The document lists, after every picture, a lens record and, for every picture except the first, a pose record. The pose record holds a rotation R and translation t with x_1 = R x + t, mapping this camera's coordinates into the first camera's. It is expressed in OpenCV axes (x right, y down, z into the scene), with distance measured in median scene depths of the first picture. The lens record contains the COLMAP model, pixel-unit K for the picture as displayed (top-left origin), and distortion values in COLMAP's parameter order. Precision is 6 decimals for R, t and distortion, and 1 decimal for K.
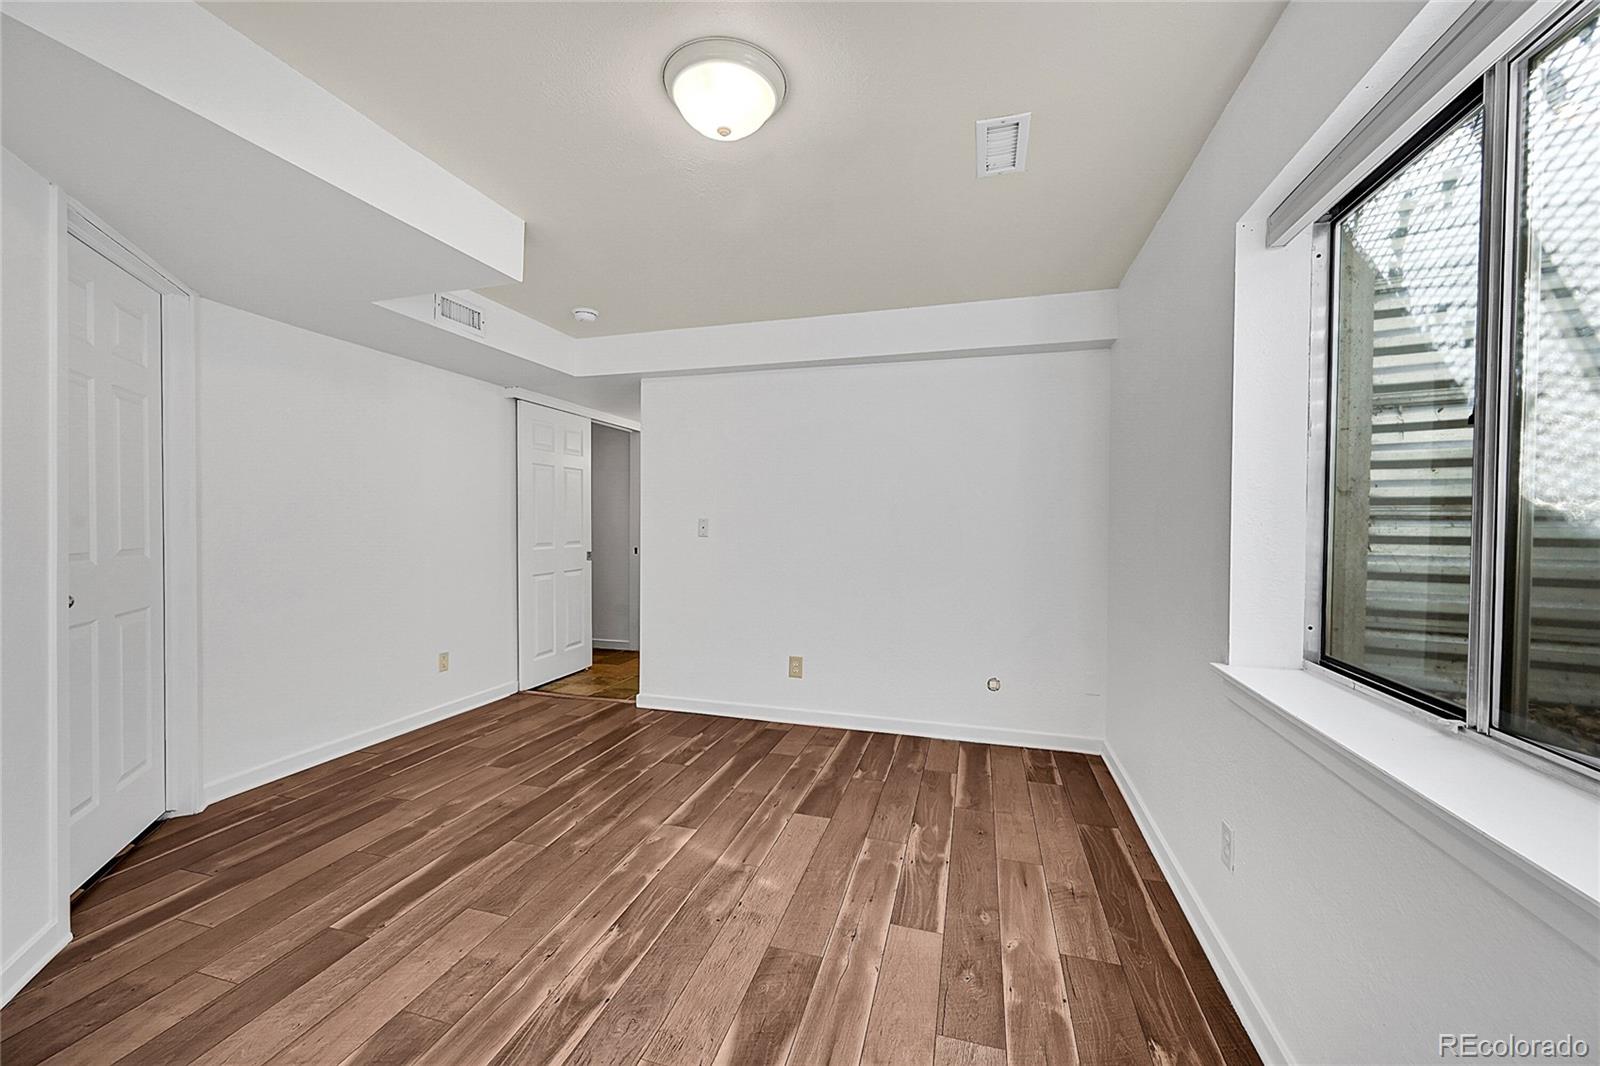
lens RADIAL K [[628.3, 0, 797.5], [0, 628.3, 532.3], [0, 0, 1]] dist [0.000278, -0.000174]
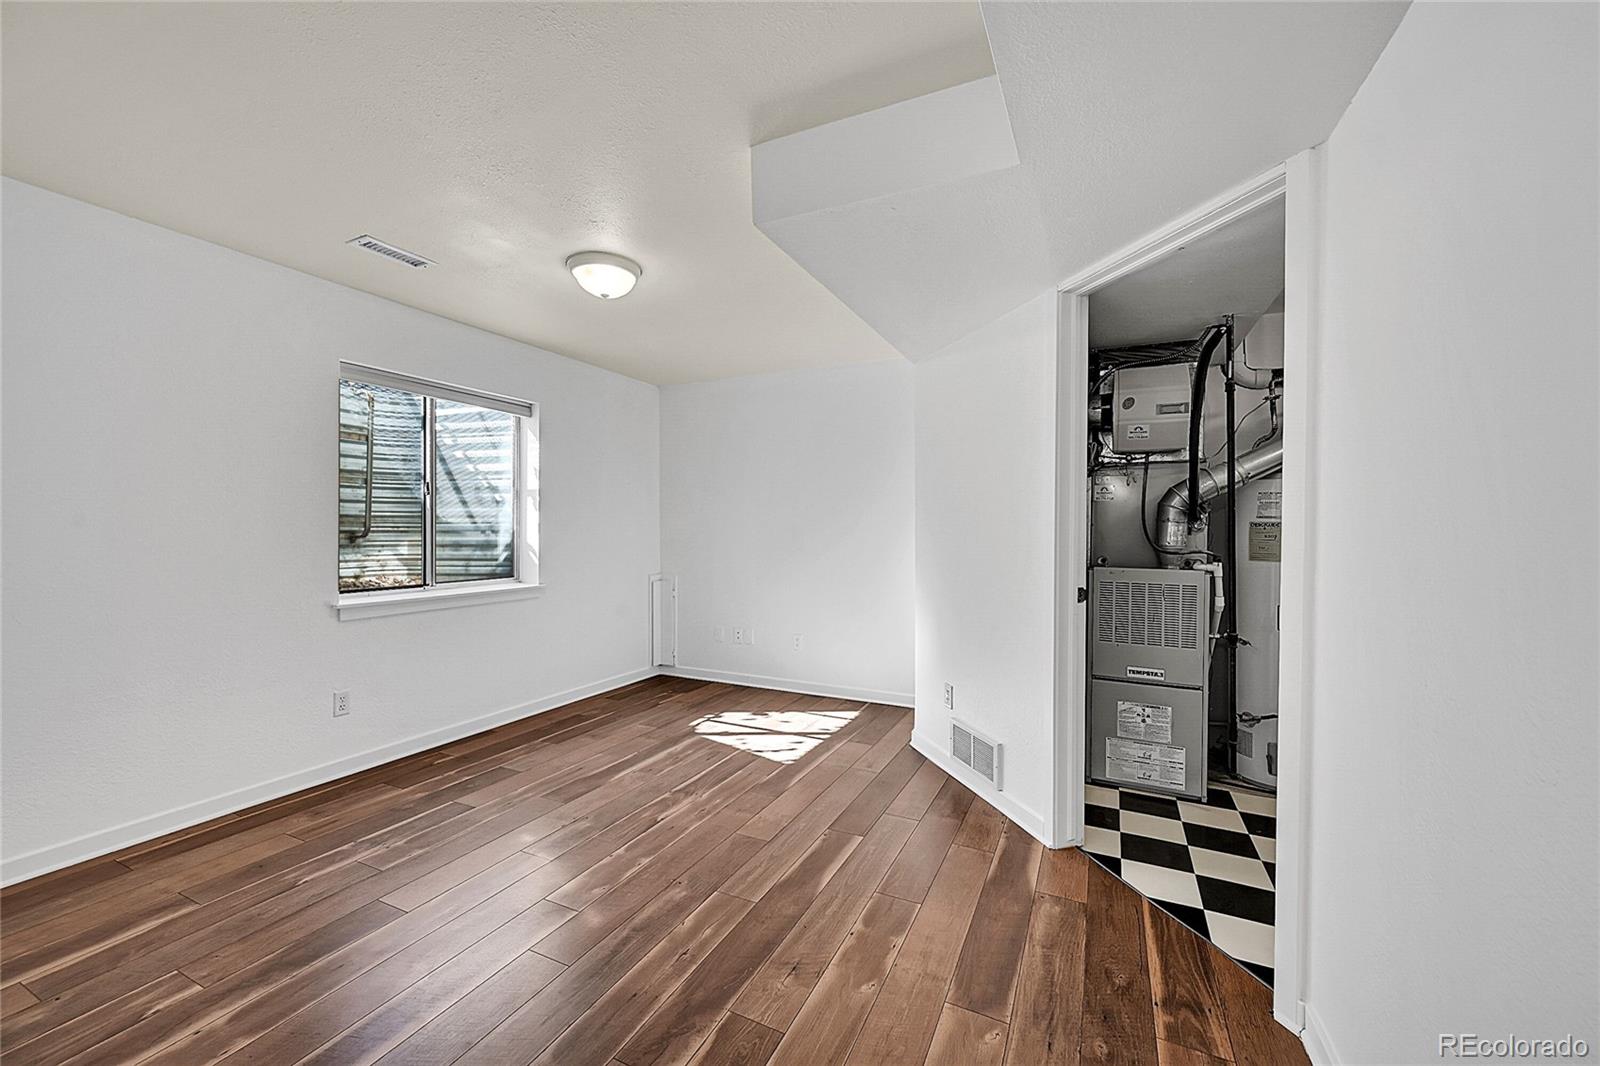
lens RADIAL K [[628.3, 0, 797.5], [0, 628.3, 532.3], [0, 0, 1]] dist [0.000278, -0.000174]
pose [[-0.984923, -0.013784, 0.172442, -0.683658], [-0.009073, 0.999565, 0.028080, -0.041073], [-0.172754, 0.026092, -0.984619, 1.910961]]
